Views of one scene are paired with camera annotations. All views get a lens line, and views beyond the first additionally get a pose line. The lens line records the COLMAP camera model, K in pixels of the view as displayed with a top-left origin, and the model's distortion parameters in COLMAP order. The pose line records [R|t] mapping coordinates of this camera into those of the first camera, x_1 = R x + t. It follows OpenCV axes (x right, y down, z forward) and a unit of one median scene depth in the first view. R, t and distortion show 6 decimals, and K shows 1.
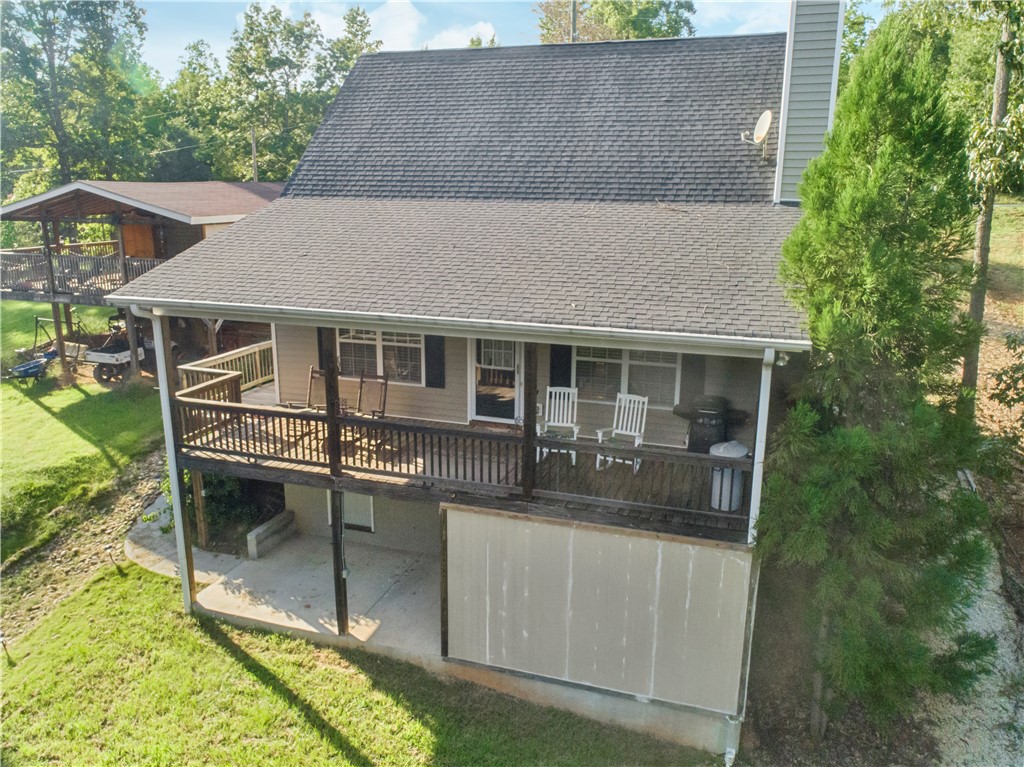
lens RADIAL K [[775.8, 0, 511.3], [0, 775.8, 388.8], [0, 0, 1]] dist [0.013393, 0.002985]
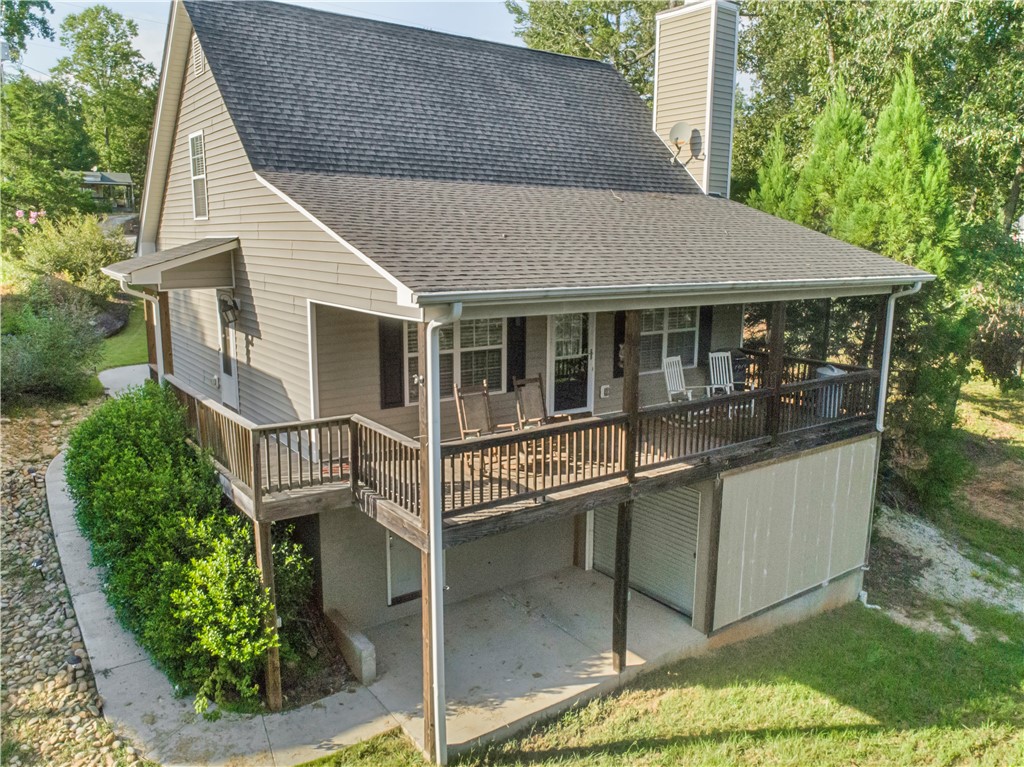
lens RADIAL K [[775.8, 0, 513.0], [0, 775.8, 382.1], [0, 0, 1]] dist [0.013393, 0.002985]
pose [[0.576636, -0.156715, 0.801830, -0.958633], [0.194921, 0.979479, 0.051259, -0.067156], [-0.793408, 0.126736, 0.595350, 0.559849]]
